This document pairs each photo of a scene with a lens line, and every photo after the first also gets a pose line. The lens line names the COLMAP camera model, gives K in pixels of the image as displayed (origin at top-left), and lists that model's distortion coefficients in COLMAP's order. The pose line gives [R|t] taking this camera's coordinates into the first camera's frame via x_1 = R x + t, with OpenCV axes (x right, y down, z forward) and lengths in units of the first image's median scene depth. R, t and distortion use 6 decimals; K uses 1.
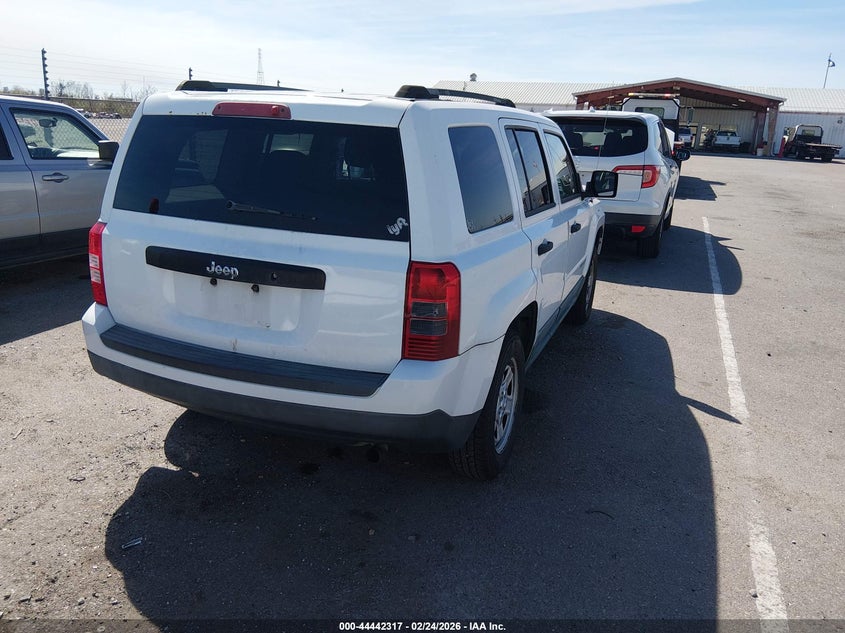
lens RADIAL K [[668.4, 0, 422.5], [0, 668.4, 316.5], [0, 0, 1]] dist [0.006705, -0.003665]
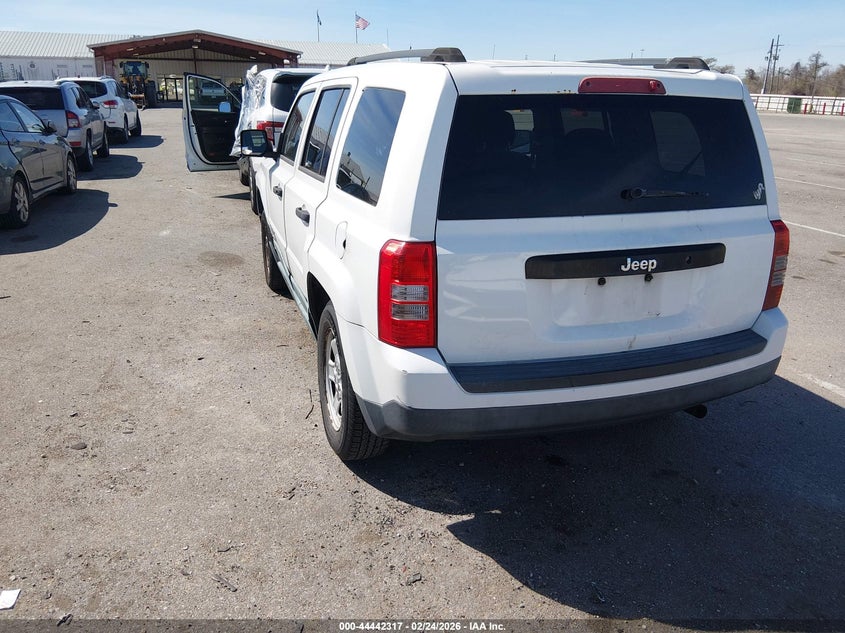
lens RADIAL K [[660.6, 0, 422.5], [0, 660.6, 316.5], [0, 0, 1]] dist [0.000542, -0.000613]
pose [[0.760958, -0.241698, 0.602100, -1.041523], [0.199963, 0.970214, 0.136748, -0.176418], [-0.617217, 0.016338, 0.786623, 0.455118]]
